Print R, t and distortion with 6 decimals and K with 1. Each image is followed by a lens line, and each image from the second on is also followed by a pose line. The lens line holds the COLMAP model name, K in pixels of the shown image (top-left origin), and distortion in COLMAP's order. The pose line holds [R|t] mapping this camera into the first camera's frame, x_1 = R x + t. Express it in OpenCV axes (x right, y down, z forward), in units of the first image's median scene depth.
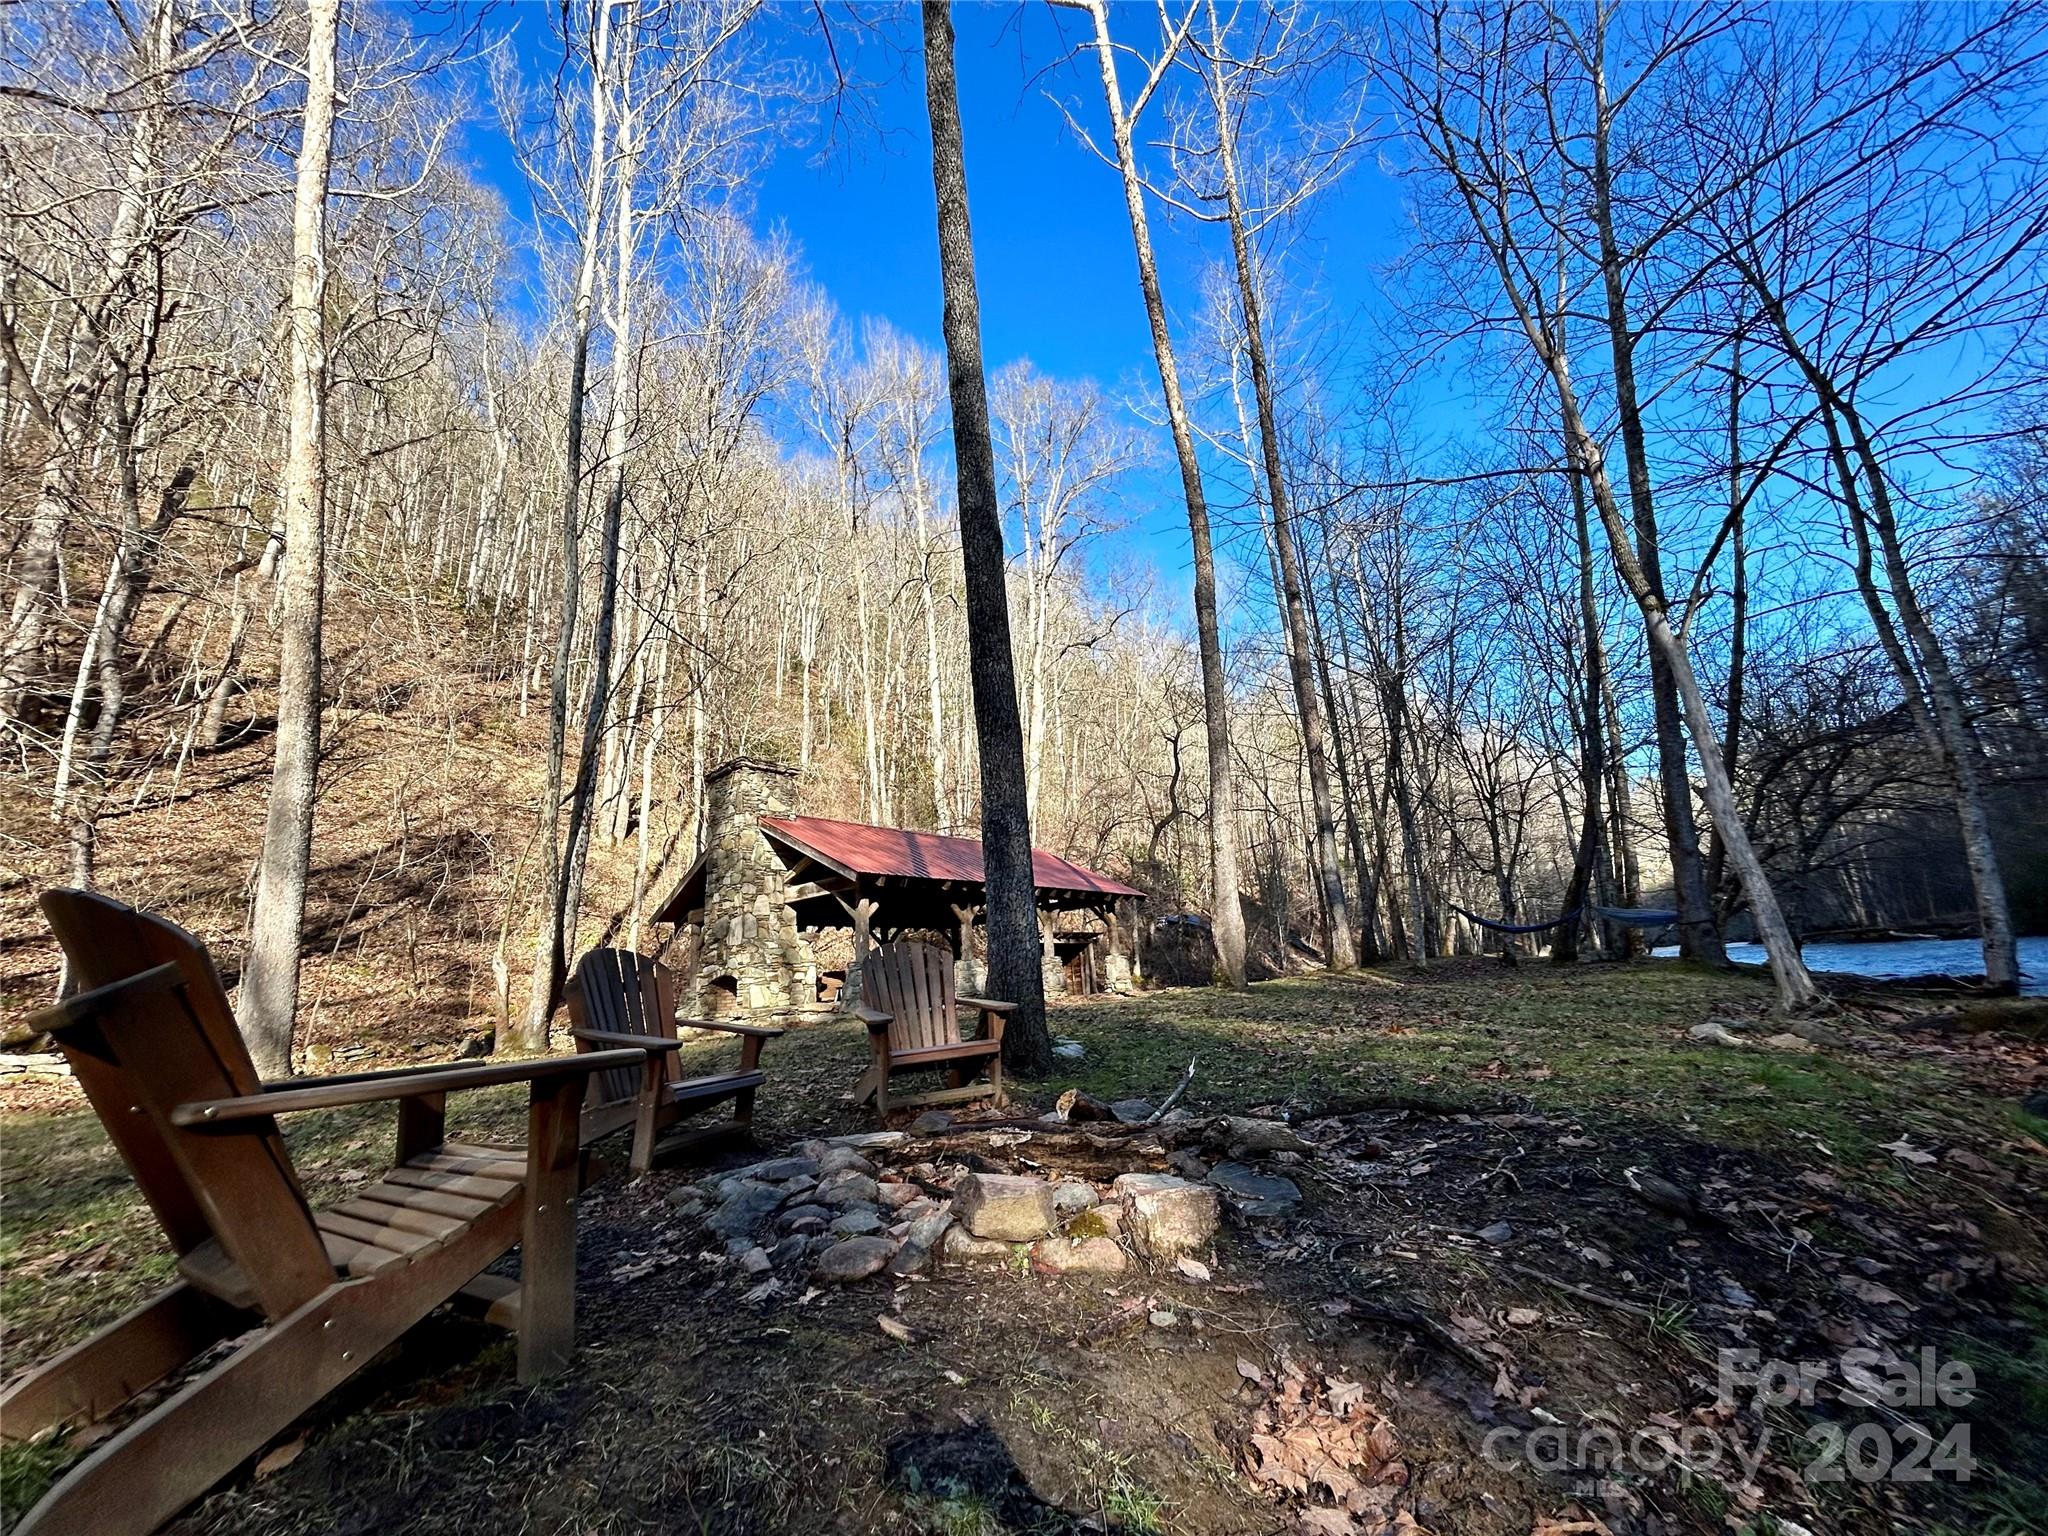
lens RADIAL K [[838.0, 0, 1018.0], [0, 838.0, 759.3], [0, 0, 1]] dist [0.001523, -0.000222]
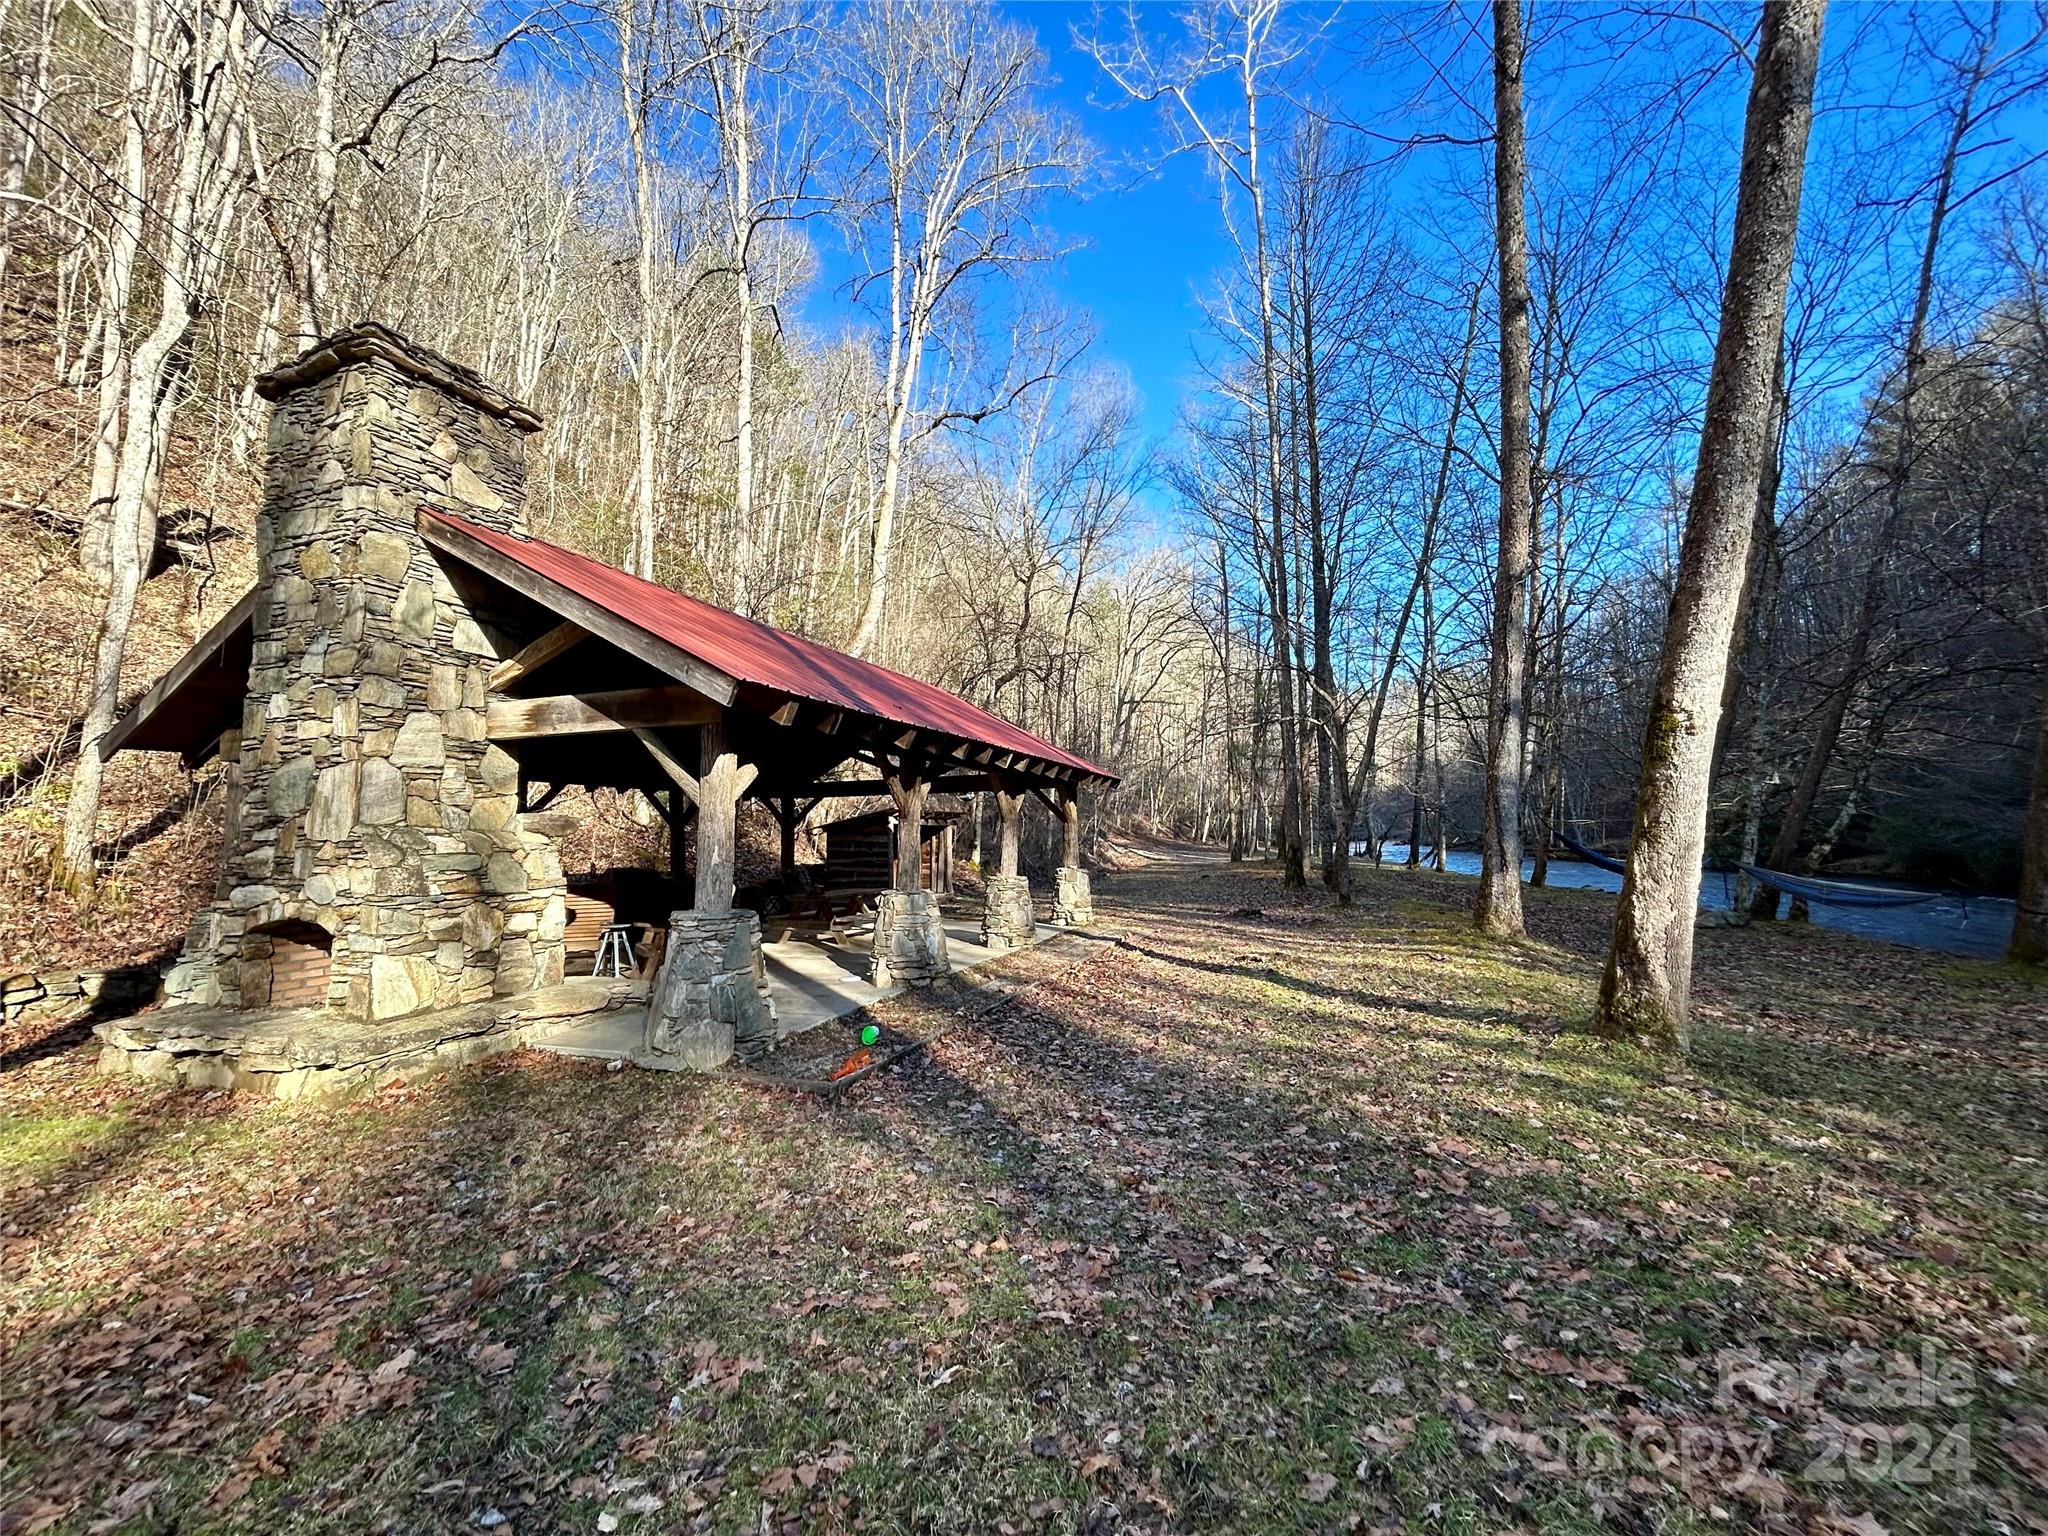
lens RADIAL K [[840.2, 0, 1020.9], [0, 840.2, 764.4], [0, 0, 1]] dist [-0.002882, 0.000260]
pose [[0.947475, 0.092756, 0.306083, -0.161997], [-0.144654, 0.977823, 0.151454, 0.087463], [-0.285247, -0.187775, 0.939880, 0.559048]]
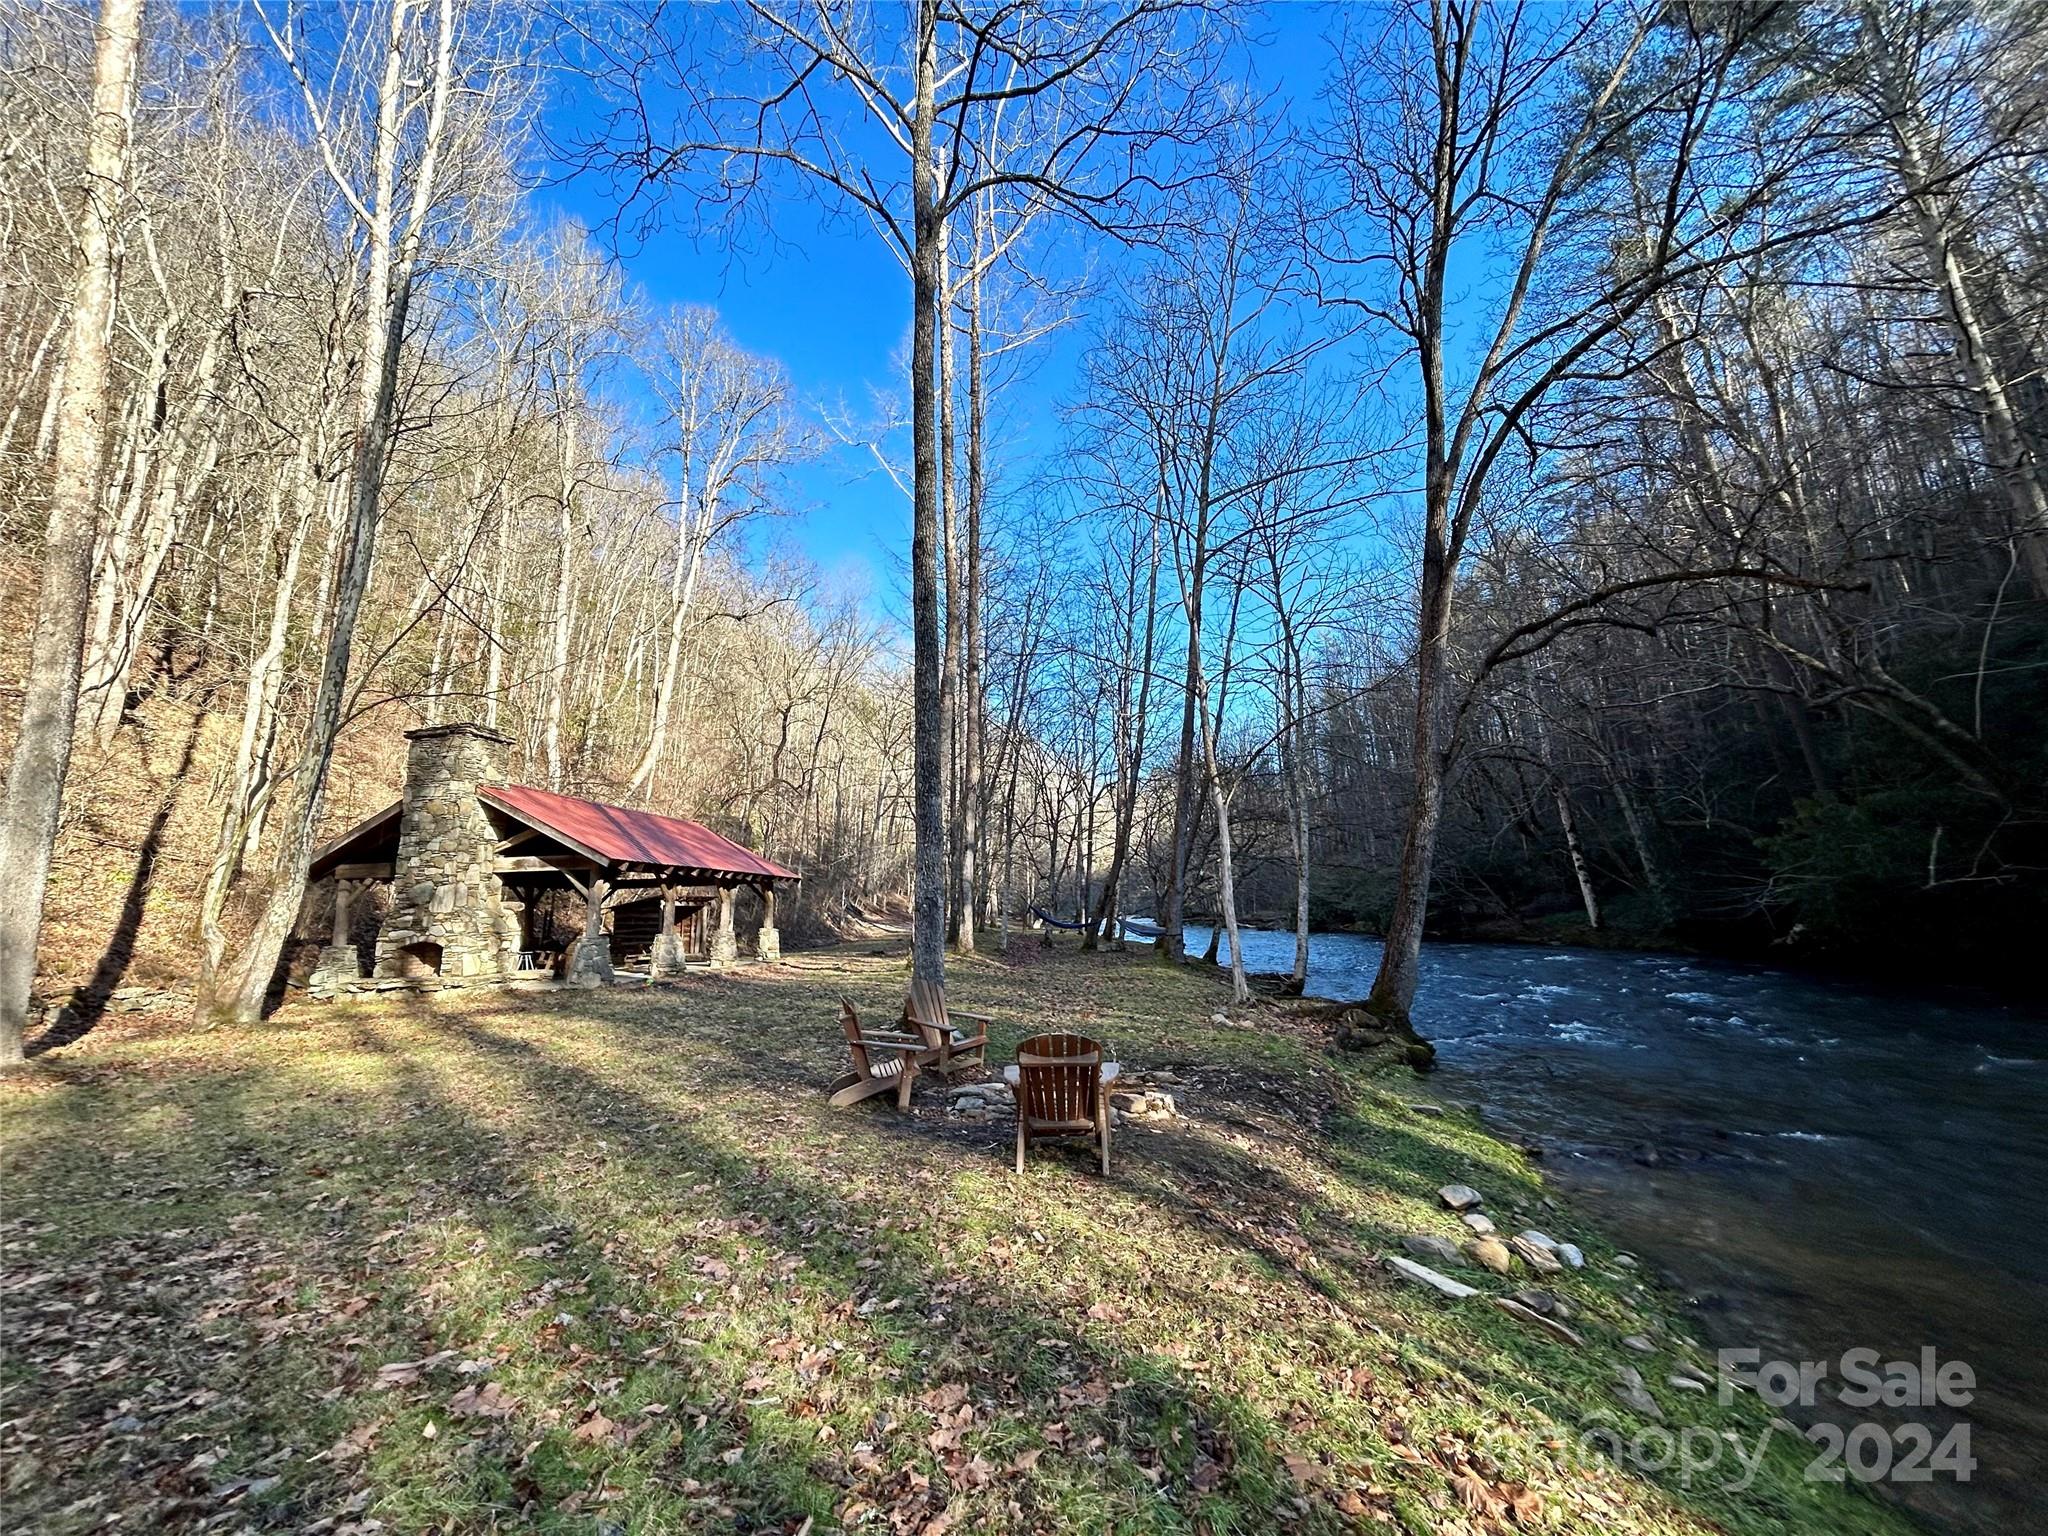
lens RADIAL K [[838.0, 0, 1018.0], [0, 838.0, 759.3], [0, 0, 1]] dist [0.001523, -0.000222]
pose [[0.844870, 0.148945, 0.513819, -0.288838], [-0.181326, 0.983336, 0.013106, -0.093199], [-0.503304, -0.104242, 0.857799, -0.179747]]
